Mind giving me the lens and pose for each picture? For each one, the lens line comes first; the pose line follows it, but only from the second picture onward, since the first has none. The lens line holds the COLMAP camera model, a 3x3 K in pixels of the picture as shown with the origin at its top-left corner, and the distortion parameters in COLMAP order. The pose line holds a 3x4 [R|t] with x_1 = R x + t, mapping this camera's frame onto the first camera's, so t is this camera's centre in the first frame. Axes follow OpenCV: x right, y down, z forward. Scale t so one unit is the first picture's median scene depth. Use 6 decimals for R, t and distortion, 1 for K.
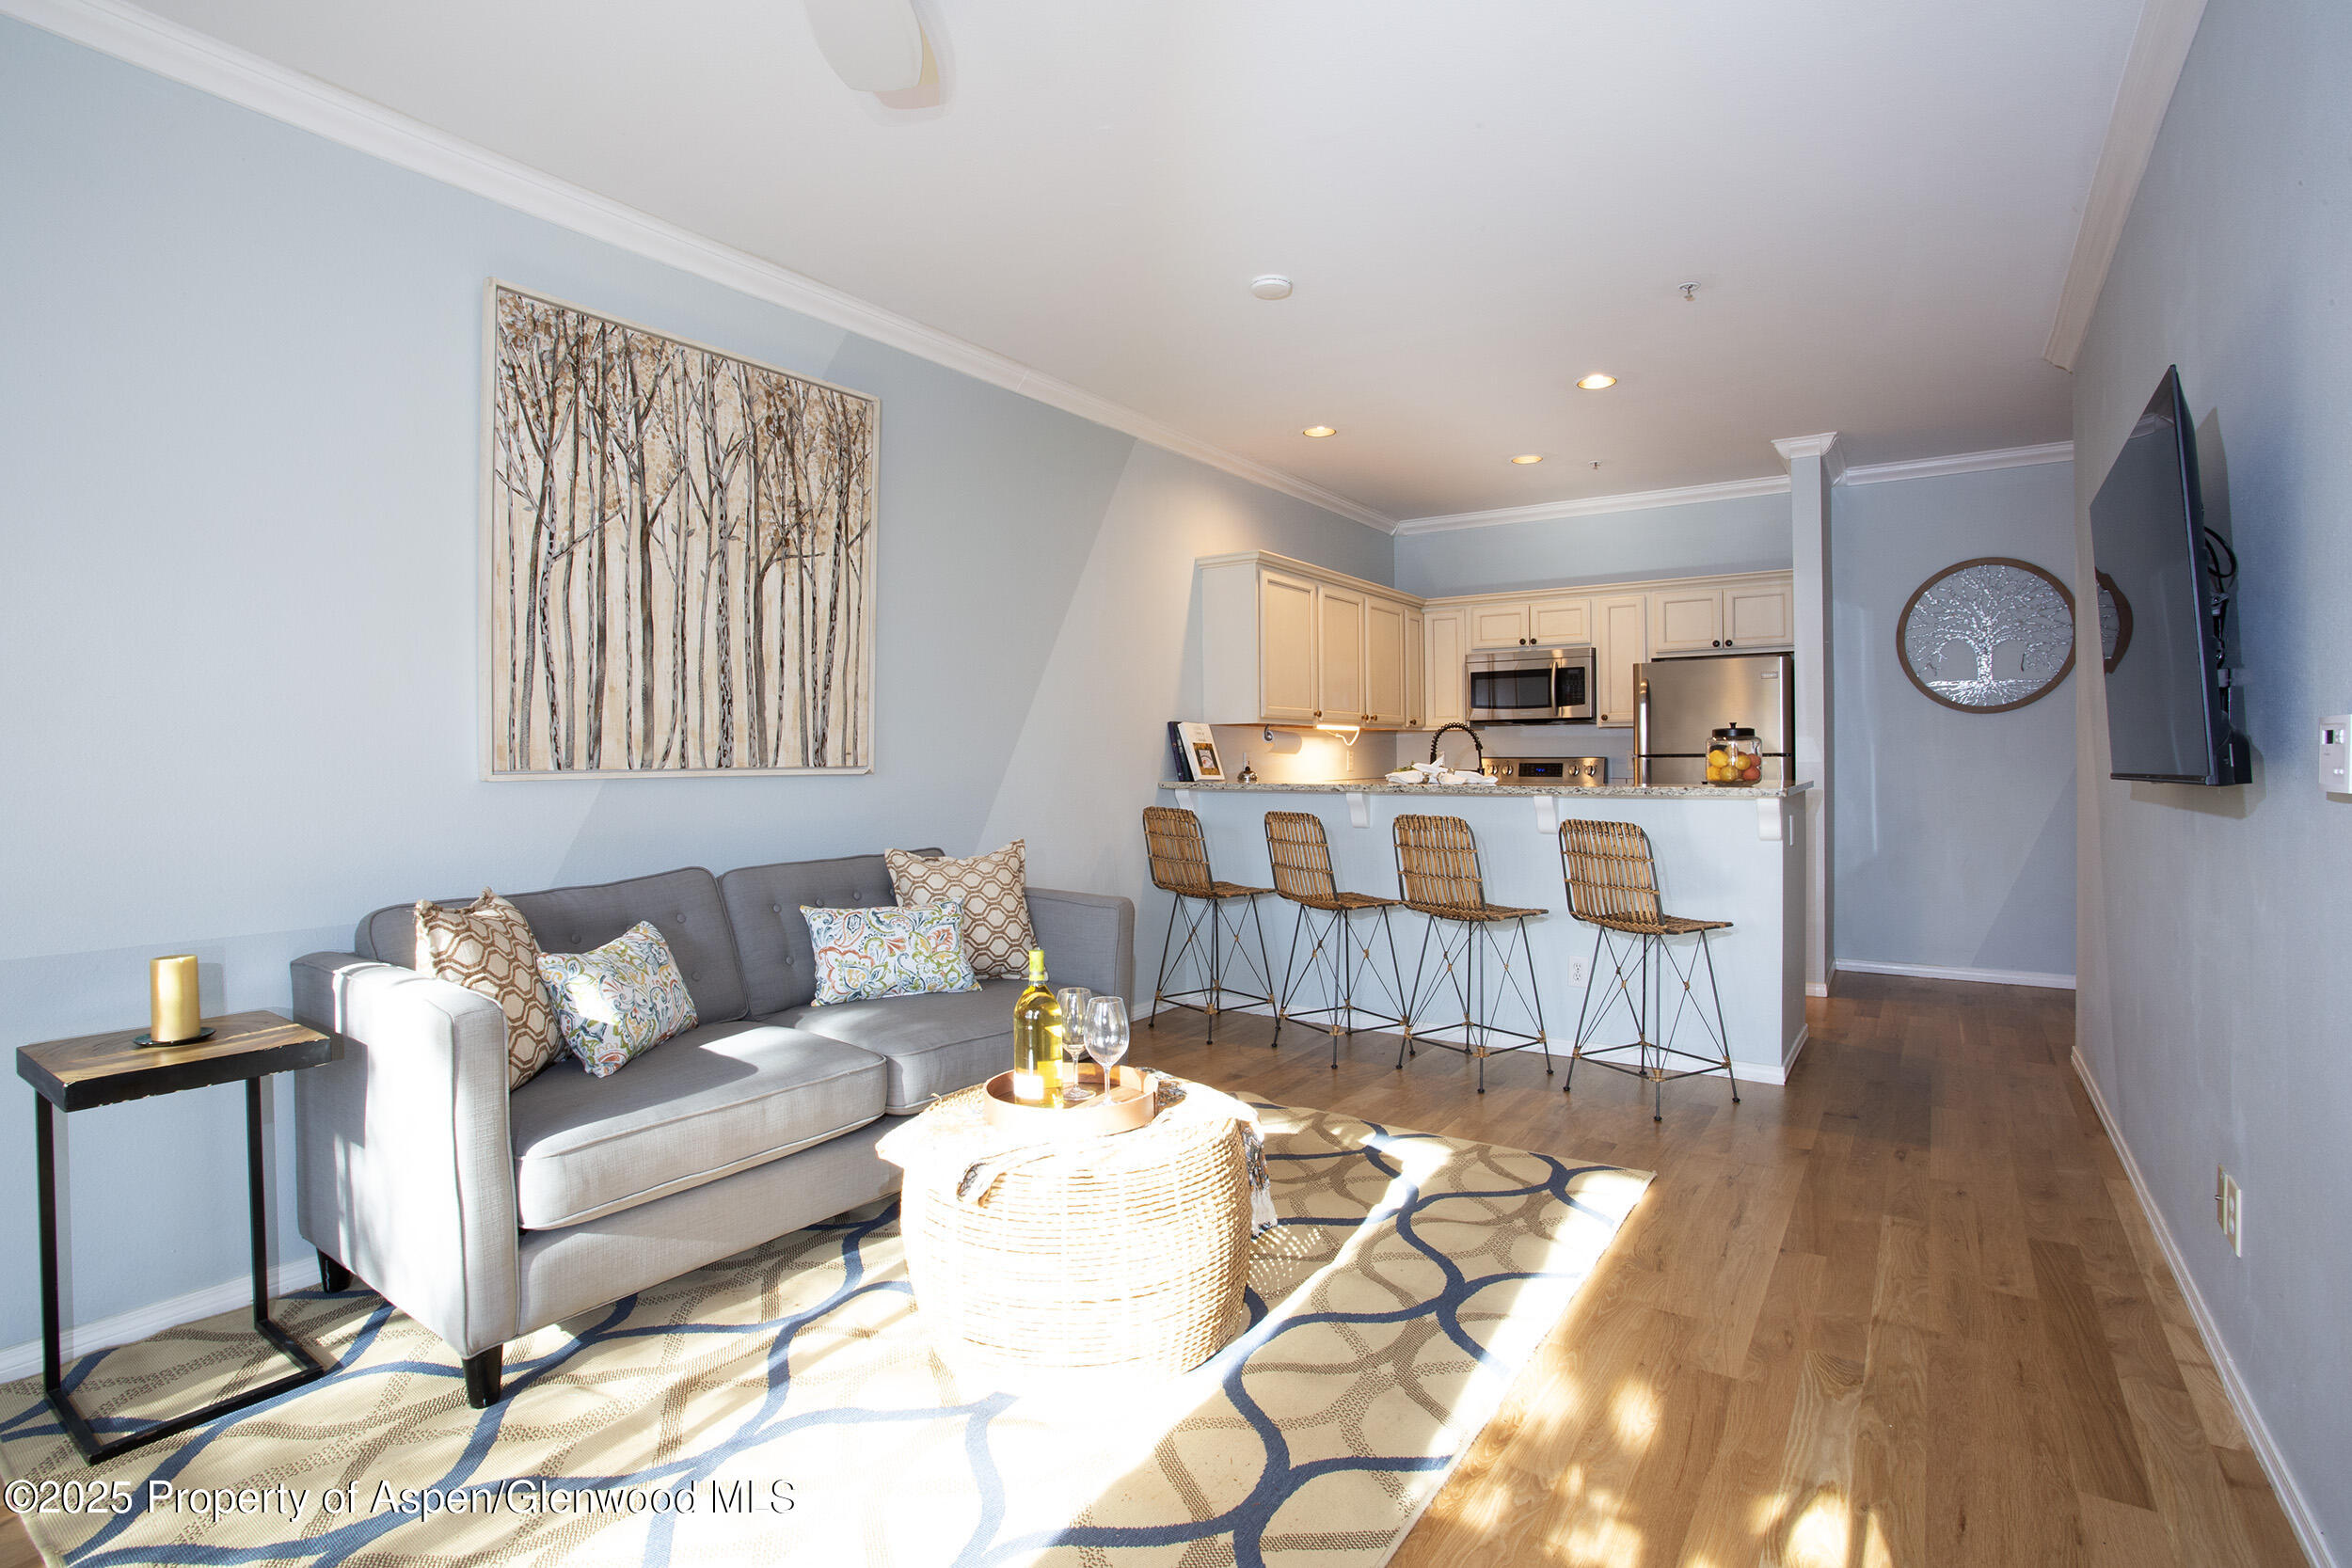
lens RADIAL K [[1140.2, 0, 1161.5], [0, 1140.2, 778.5], [0, 0, 1]] dist [-0.084926, 0.046214]
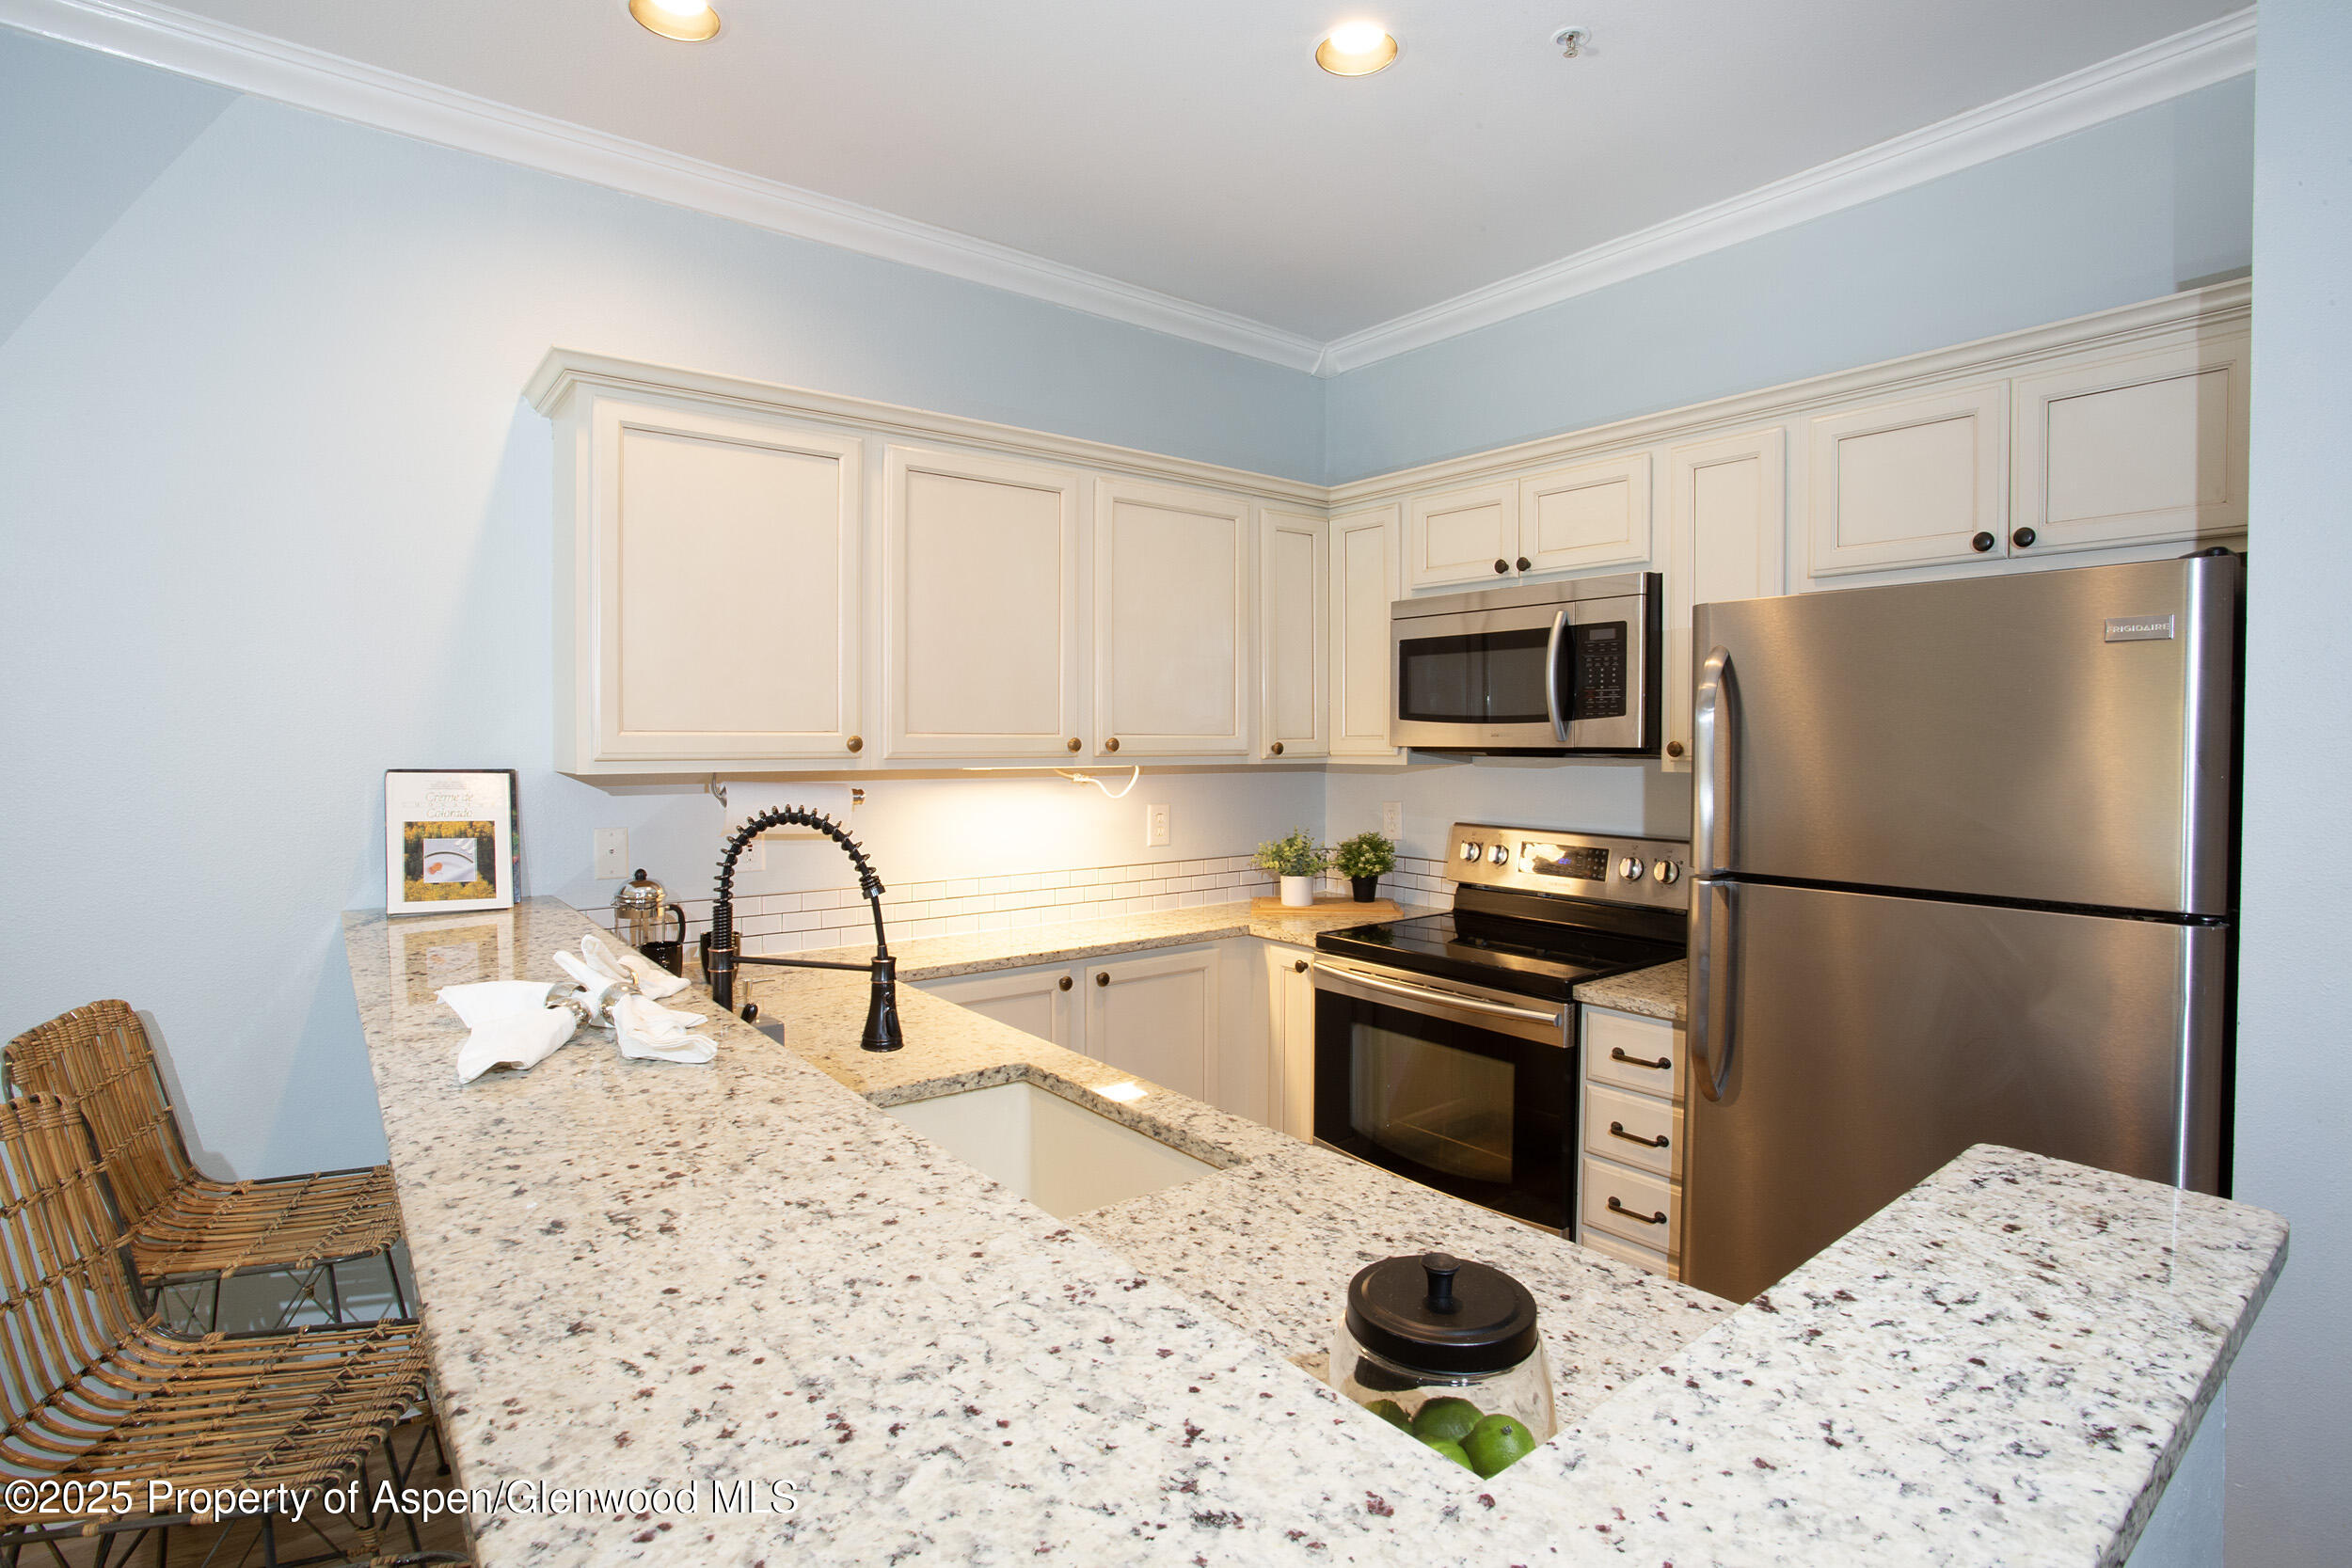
lens RADIAL K [[1140.2, 0, 1161.5], [0, 1140.2, 778.5], [0, 0, 1]] dist [-0.084926, 0.046214]
pose [[0.955674, 0.019177, -0.293802, 0.438322], [-0.014882, 0.999747, 0.016846, -0.062302], [0.294050, -0.011727, 0.955718, 0.746586]]
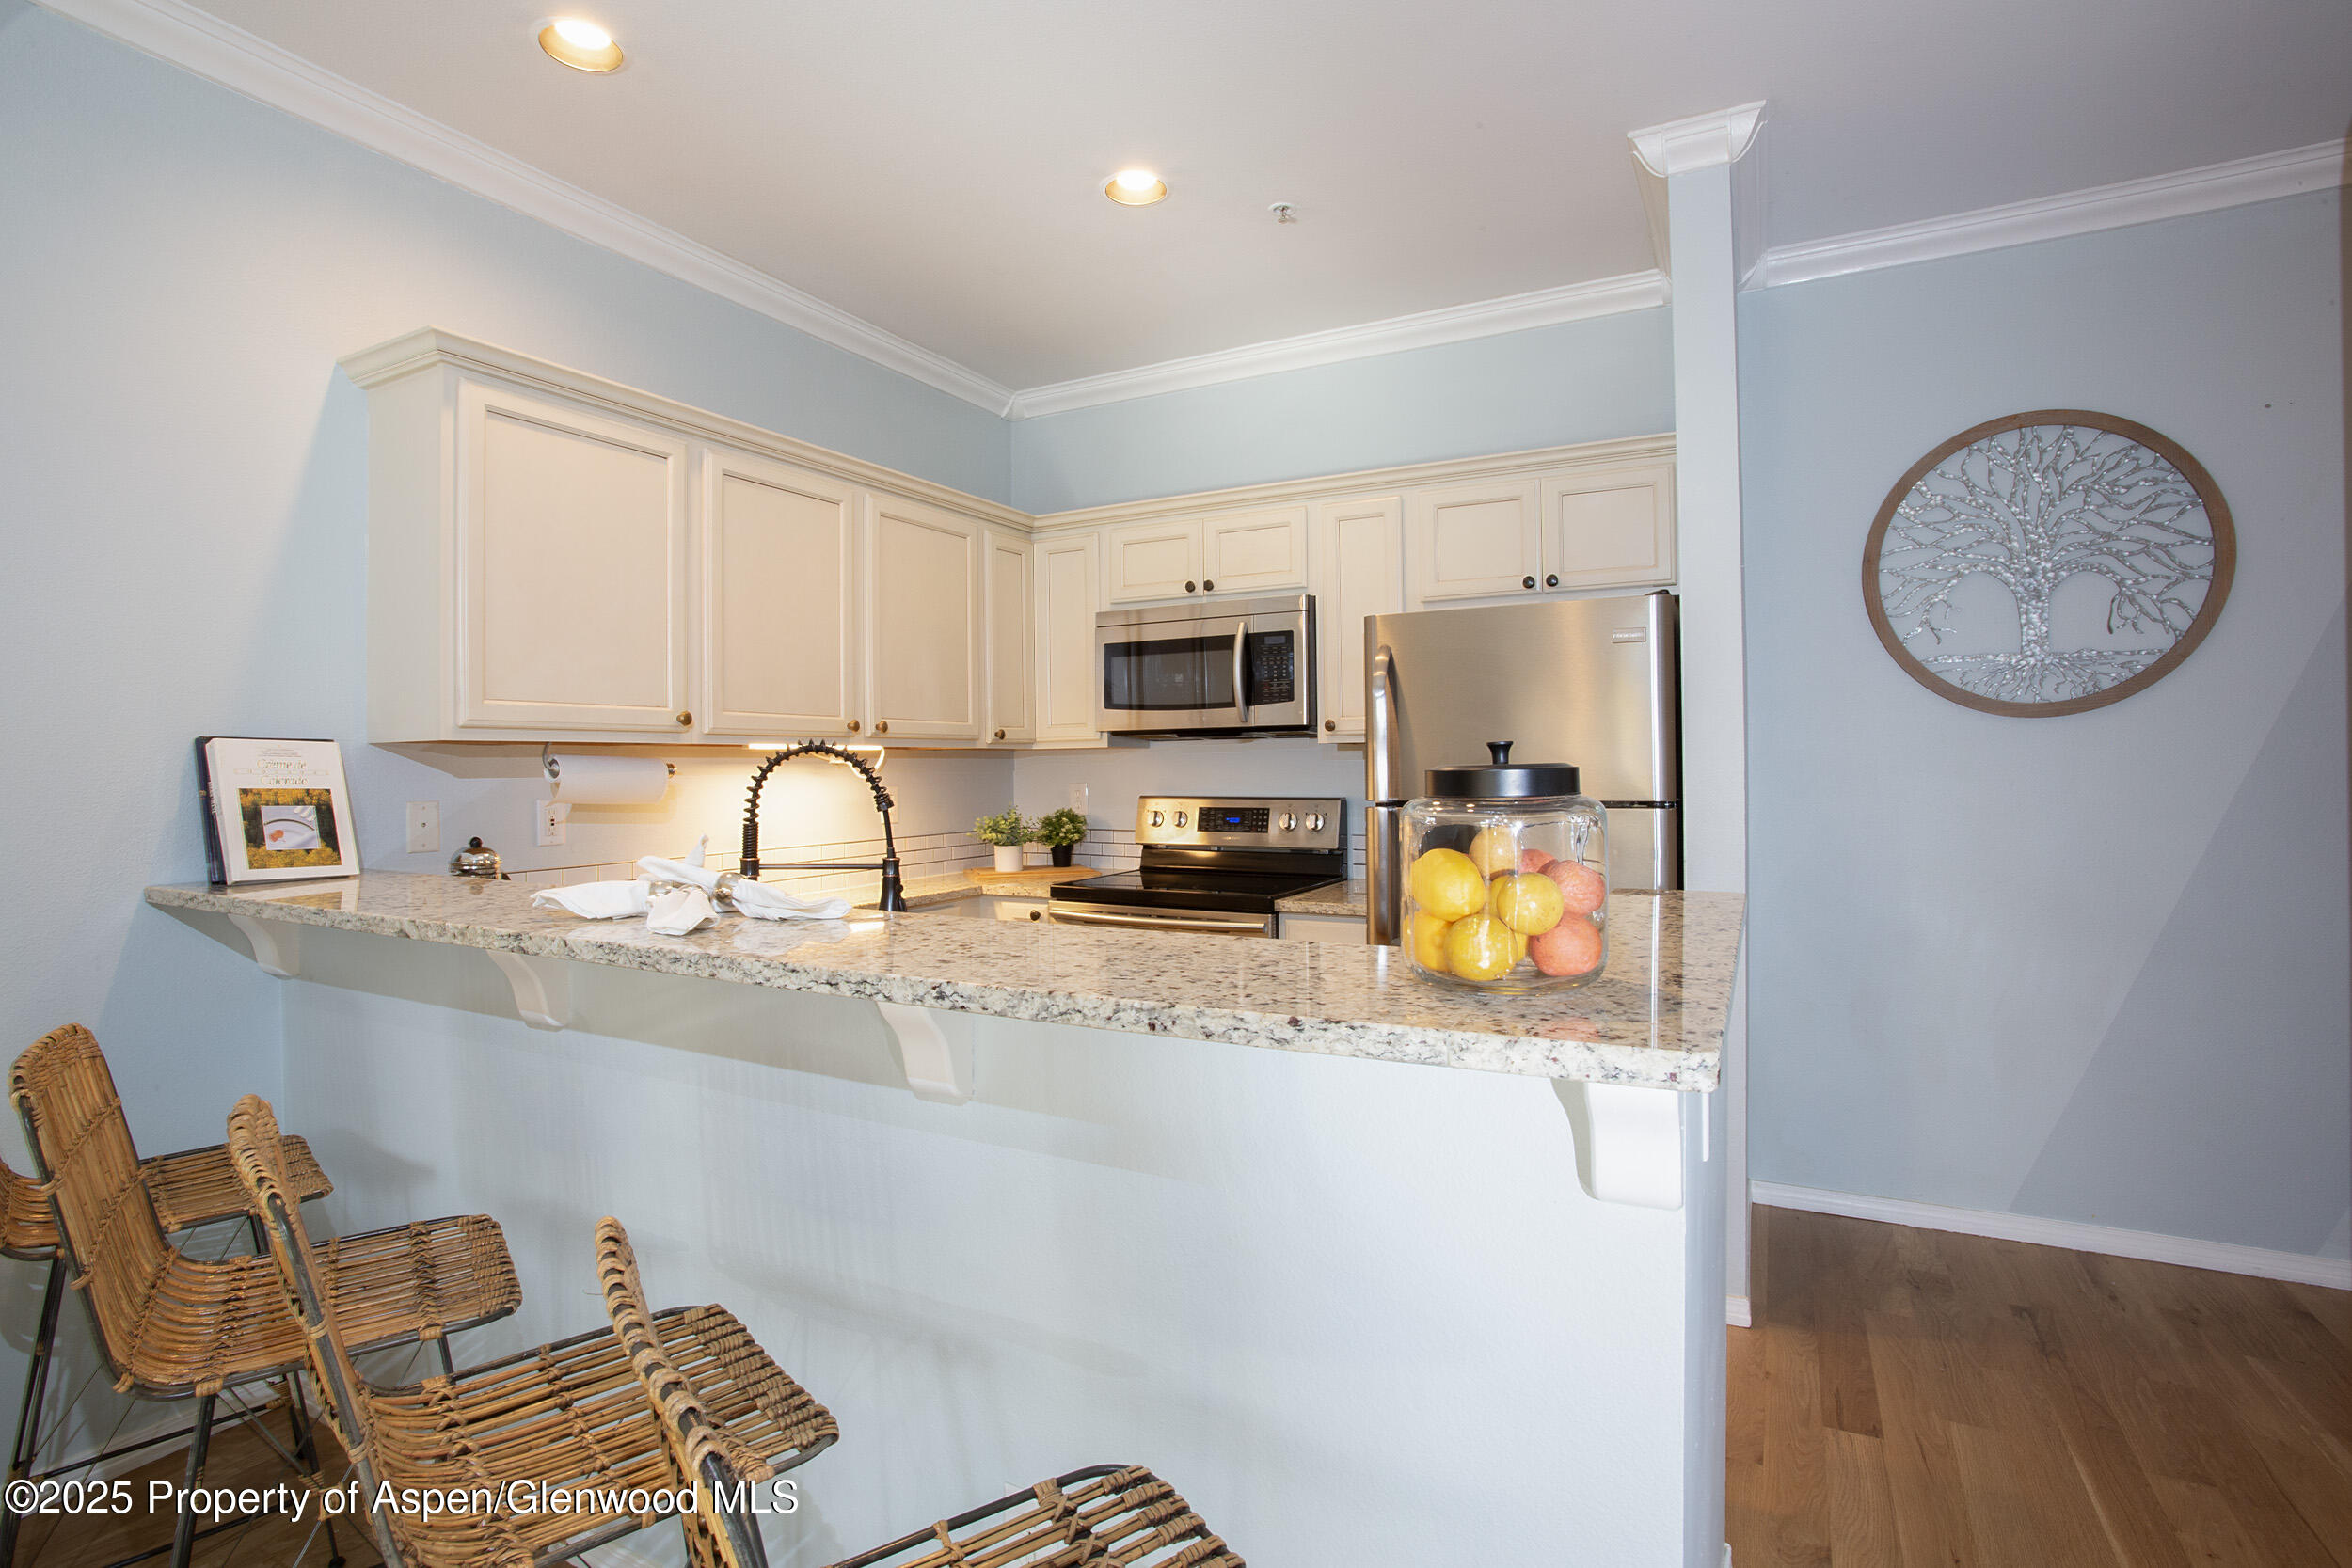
lens RADIAL K [[1140.2, 0, 1161.5], [0, 1140.2, 778.5], [0, 0, 1]] dist [-0.084926, 0.046214]
pose [[0.993647, -0.003473, 0.112490, 0.330091], [0.004554, 0.999946, -0.009359, -0.032095], [-0.112451, 0.009812, 0.993609, 0.619710]]
